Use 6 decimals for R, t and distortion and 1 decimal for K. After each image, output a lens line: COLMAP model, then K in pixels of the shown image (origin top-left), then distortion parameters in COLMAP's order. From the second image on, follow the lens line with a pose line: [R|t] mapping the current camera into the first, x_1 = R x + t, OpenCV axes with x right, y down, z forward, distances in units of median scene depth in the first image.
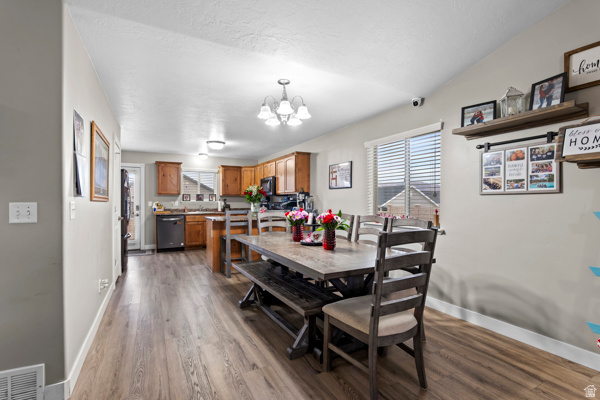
lens RADIAL K [[280.6, 0, 300.7], [0, 280.6, 200.1], [0, 0, 1]] dist [-0.020615, 0.003001]
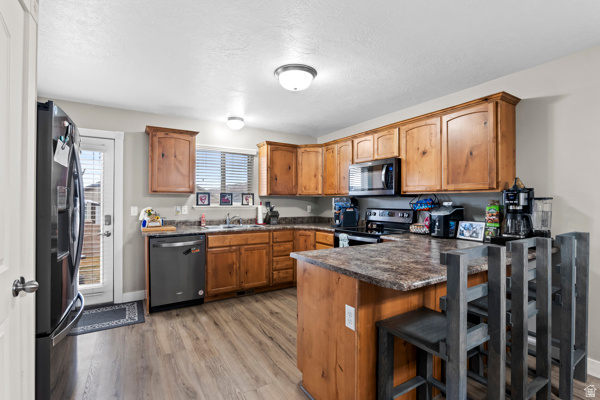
lens RADIAL K [[280.6, 0, 302.4], [0, 280.6, 198.6], [0, 0, 1]] dist [-0.020615, 0.003001]
pose [[0.997909, 0.003044, 0.064568, -0.306190], [-0.002701, 0.999982, -0.005401, -0.009305], [-0.064584, 0.005216, 0.997899, 0.544183]]
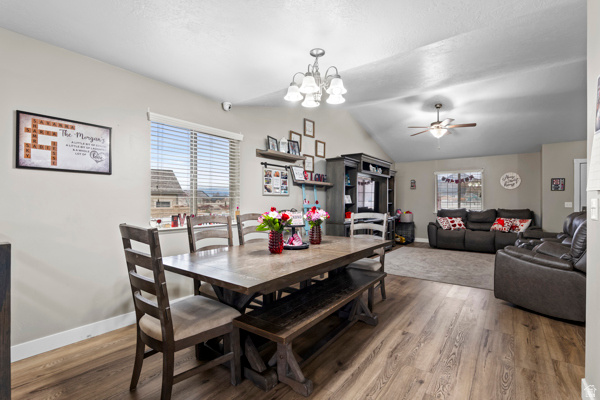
lens RADIAL K [[280.6, 0, 299.1], [0, 280.6, 200.8], [0, 0, 1]] dist [-0.020615, 0.003001]
pose [[-0.424151, 0.001724, 0.905590, -0.366894], [-0.006477, 0.999967, -0.004938, 0.007397], [-0.905568, -0.007960, -0.424126, 0.660008]]
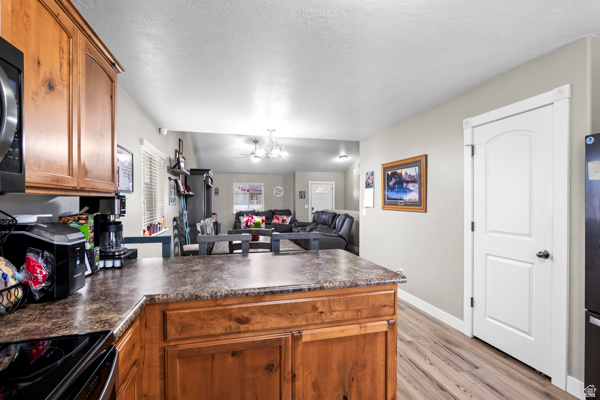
lens RADIAL K [[280.6, 0, 295.6], [0, 280.6, 202.7], [0, 0, 1]] dist [-0.020615, 0.003001]
pose [[-0.967016, 0.001741, 0.254710, -0.266157], [0.001789, 0.999998, -0.000046, -0.014827], [-0.254710, 0.000411, -0.967018, 1.139918]]
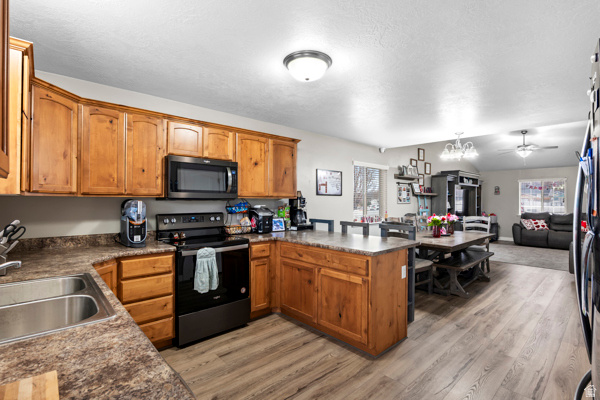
lens RADIAL K [[280.6, 0, 299.2], [0, 280.6, 198.6], [0, 0, 1]] dist [-0.020615, 0.003001]
pose [[-0.237499, 0.005019, 0.971375, -0.640959], [-0.009345, 0.999929, -0.007451, -0.016645], [-0.971343, -0.010847, -0.237435, 1.057650]]
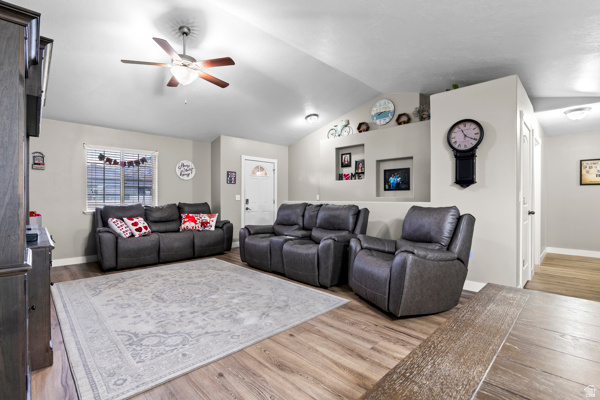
lens RADIAL K [[280.6, 0, 302.2], [0, 280.6, 201.3], [0, 0, 1]] dist [-0.020615, 0.003001]
pose [[-0.958624, 0.002281, -0.284666, 0.210443], [-0.000980, 0.999936, 0.011313, 0.012427], [0.284673, 0.011124, -0.958560, 0.444982]]
